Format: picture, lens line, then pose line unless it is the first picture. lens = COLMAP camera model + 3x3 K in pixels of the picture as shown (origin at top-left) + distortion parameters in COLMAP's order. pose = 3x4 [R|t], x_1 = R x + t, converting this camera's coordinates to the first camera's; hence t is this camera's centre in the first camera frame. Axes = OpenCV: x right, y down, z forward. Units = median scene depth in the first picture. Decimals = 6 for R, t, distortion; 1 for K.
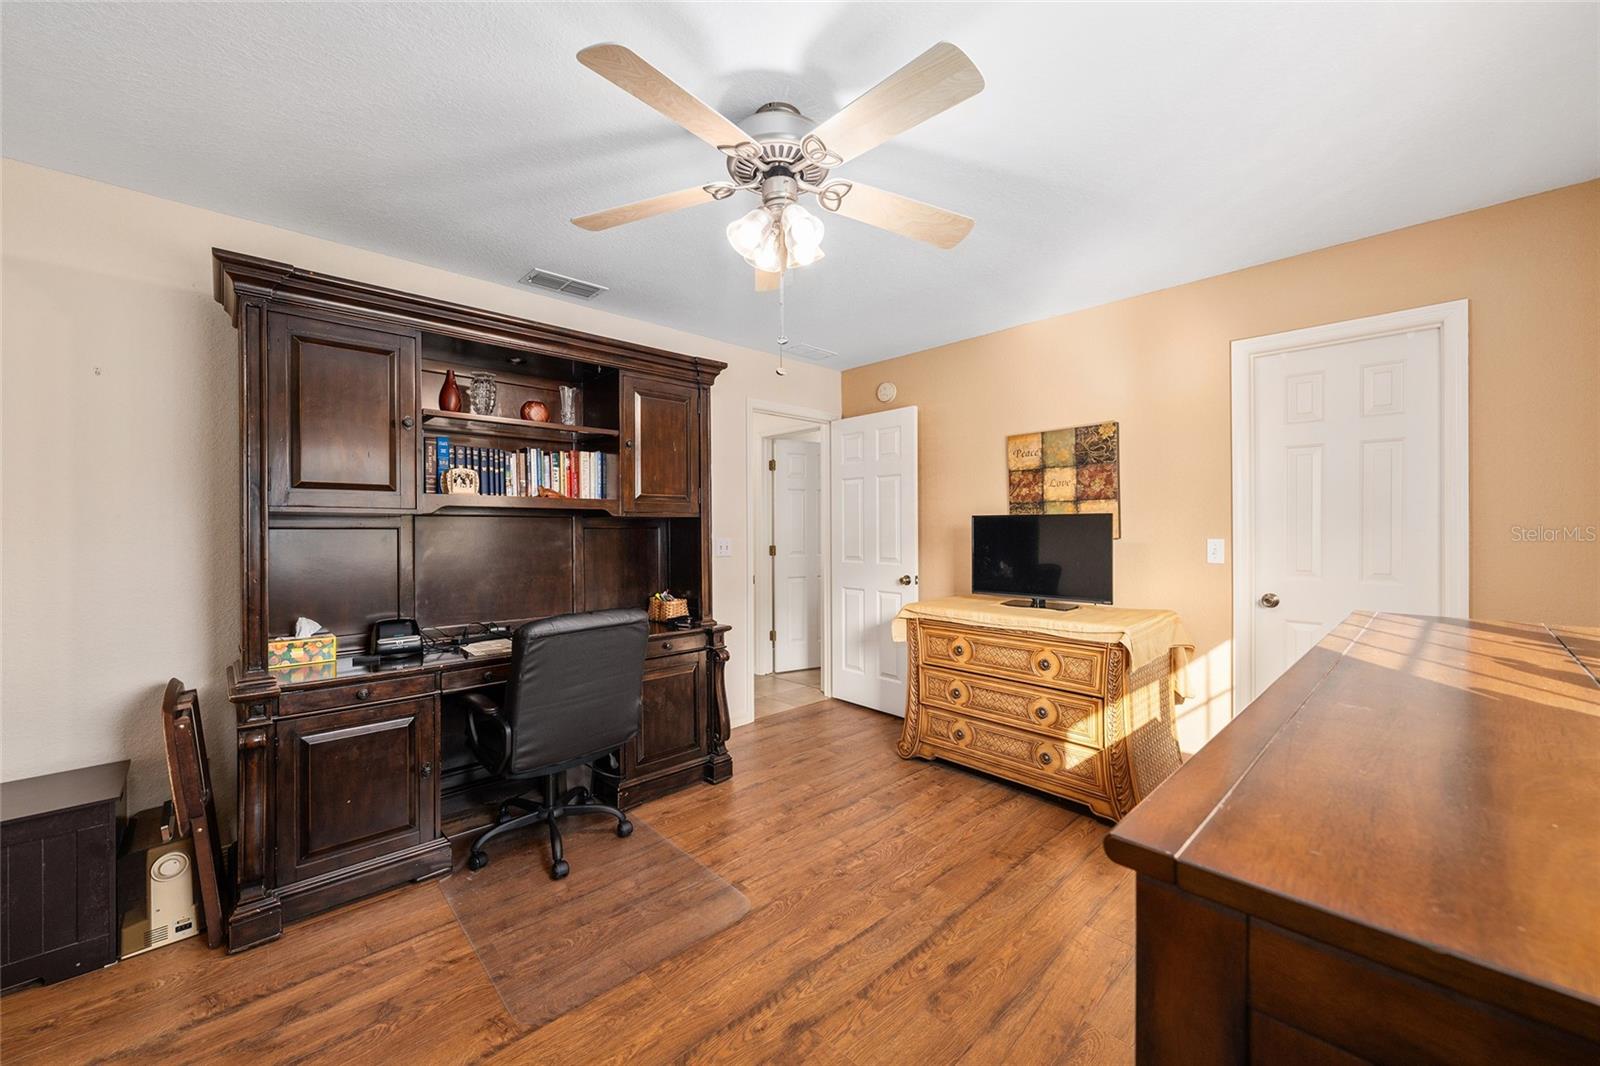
lens RADIAL K [[631.3, 0, 799.9], [0, 631.3, 529.7], [0, 0, 1]] dist [-0.001643, 0.000579]
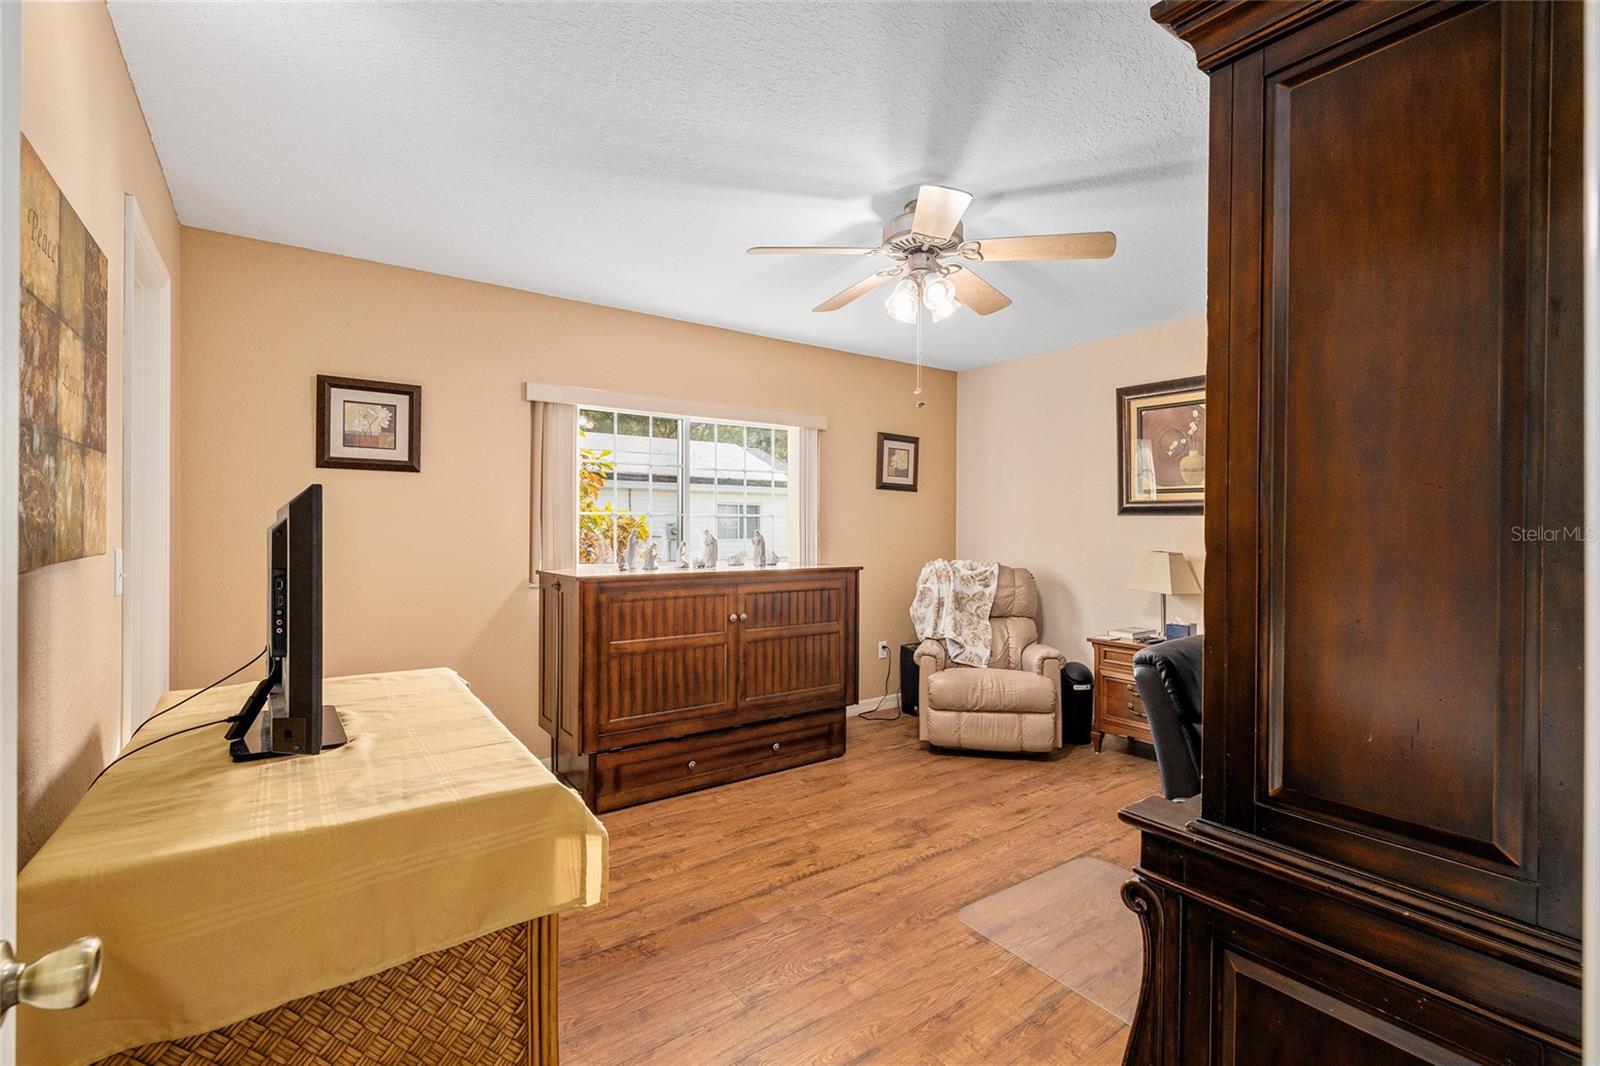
lens RADIAL K [[727.1, 0, 791.5], [0, 727.1, 529.2], [0, 0, 1]] dist [-0.001785, -0.000104]
pose [[-0.990348, 0.003768, 0.138553, 0.021099], [0.004225, 0.999987, 0.003001, -0.006760], [-0.138540, 0.003557, -0.990350, 2.266636]]
